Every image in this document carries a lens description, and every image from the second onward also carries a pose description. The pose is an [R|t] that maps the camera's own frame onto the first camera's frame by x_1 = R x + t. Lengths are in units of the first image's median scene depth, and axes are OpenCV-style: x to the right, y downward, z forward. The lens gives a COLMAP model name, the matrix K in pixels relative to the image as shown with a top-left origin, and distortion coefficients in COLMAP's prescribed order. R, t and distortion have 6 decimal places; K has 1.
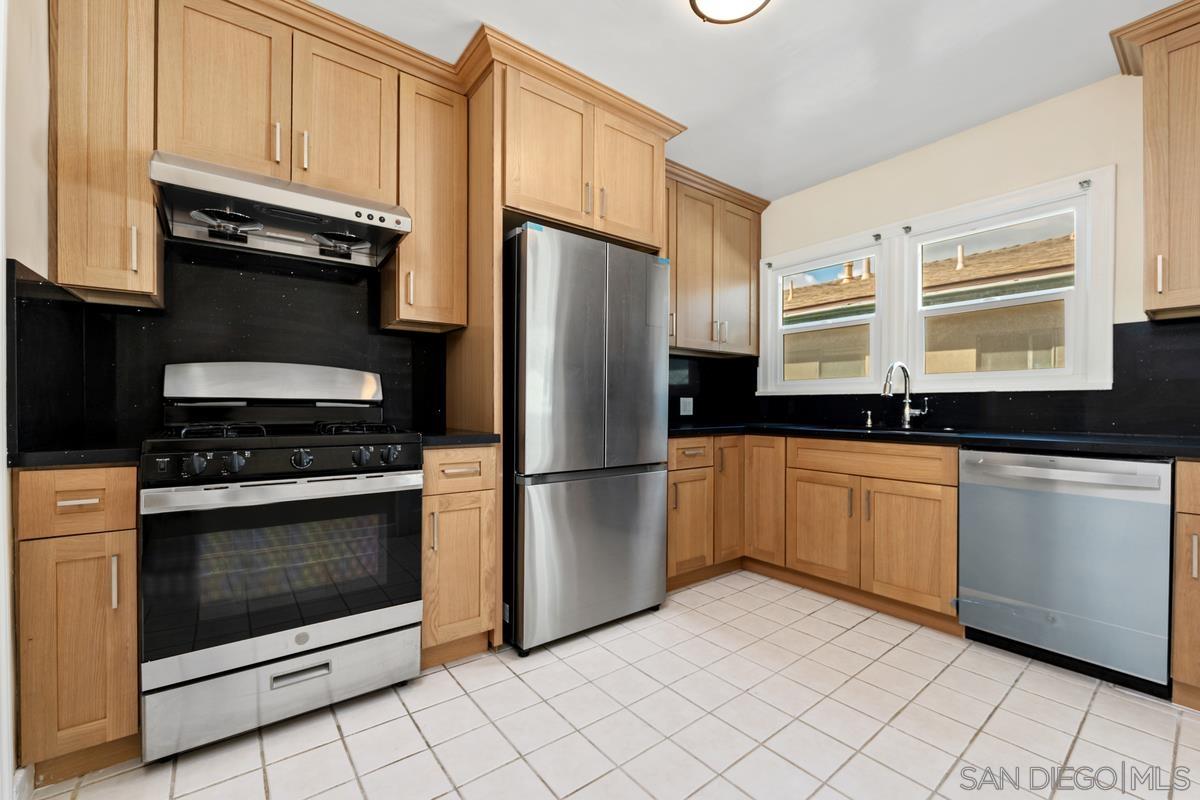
lens RADIAL K [[500.1, 0, 602.8], [0, 500.1, 404.9], [0, 0, 1]] dist [0.000190, 0.000230]
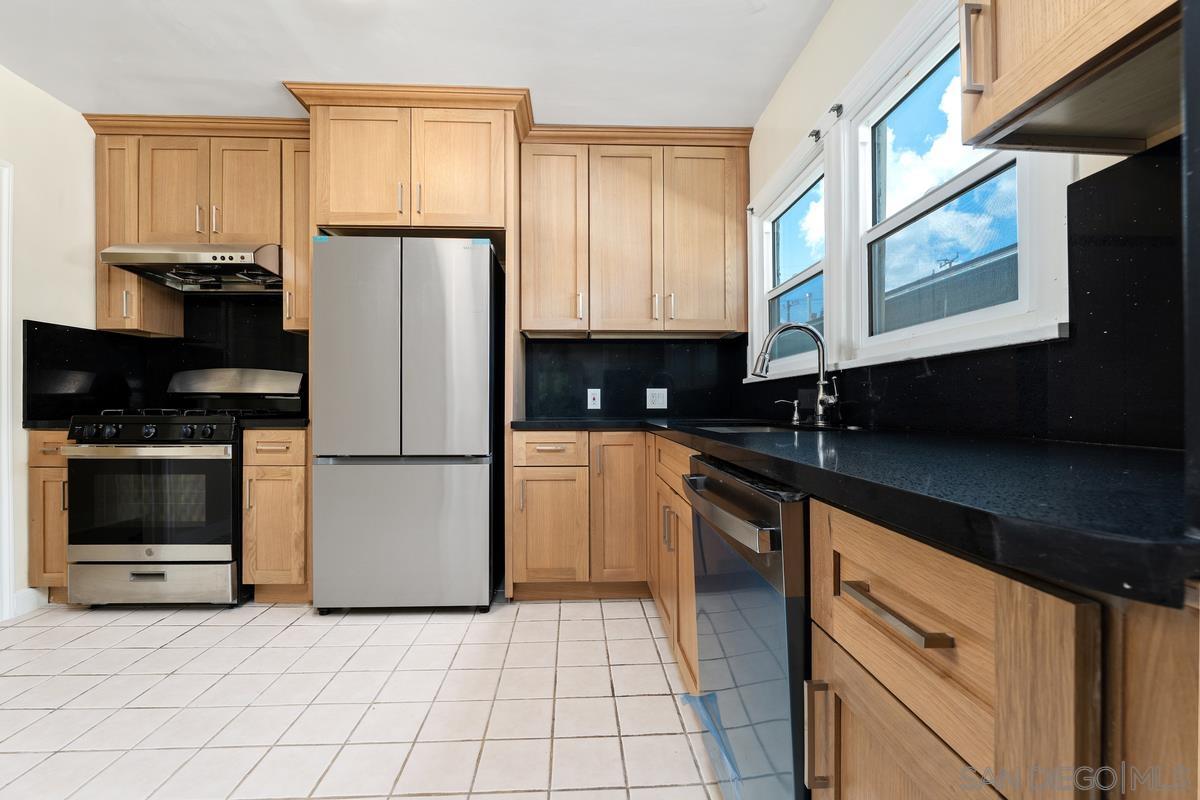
lens RADIAL K [[500.1, 0, 602.8], [0, 500.1, 404.9], [0, 0, 1]] dist [0.000190, 0.000230]
pose [[0.808303, -0.005888, -0.588738, 0.801963], [0.002278, 0.999974, -0.006872, 0.025137], [0.588763, 0.004214, 0.808295, 0.347830]]
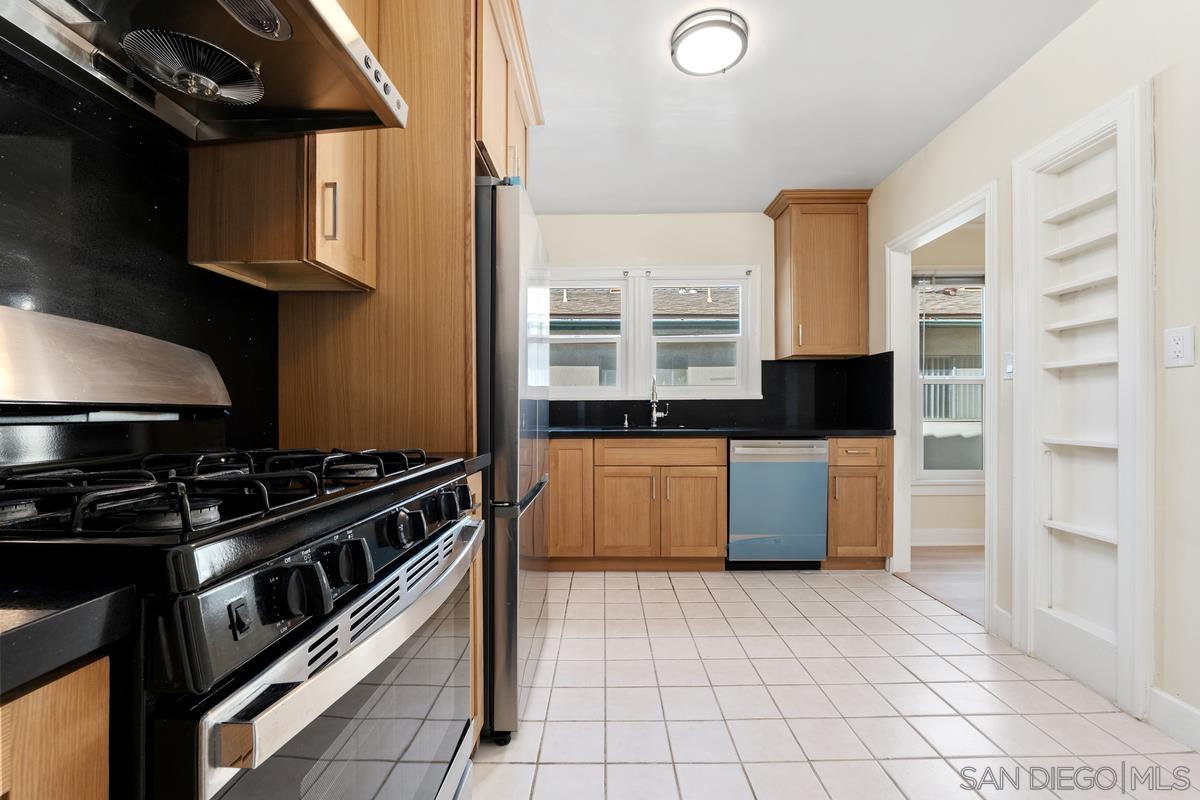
lens RADIAL K [[504.8, 0, 616.1], [0, 504.8, 405.8], [0, 0, 1]] dist [0.034823, 0.000076]
pose [[0.604336, -0.000723, 0.796729, -0.527103], [0.005568, 0.999979, -0.003316, -0.005022], [-0.796710, 0.006440, 0.604328, 0.302647]]
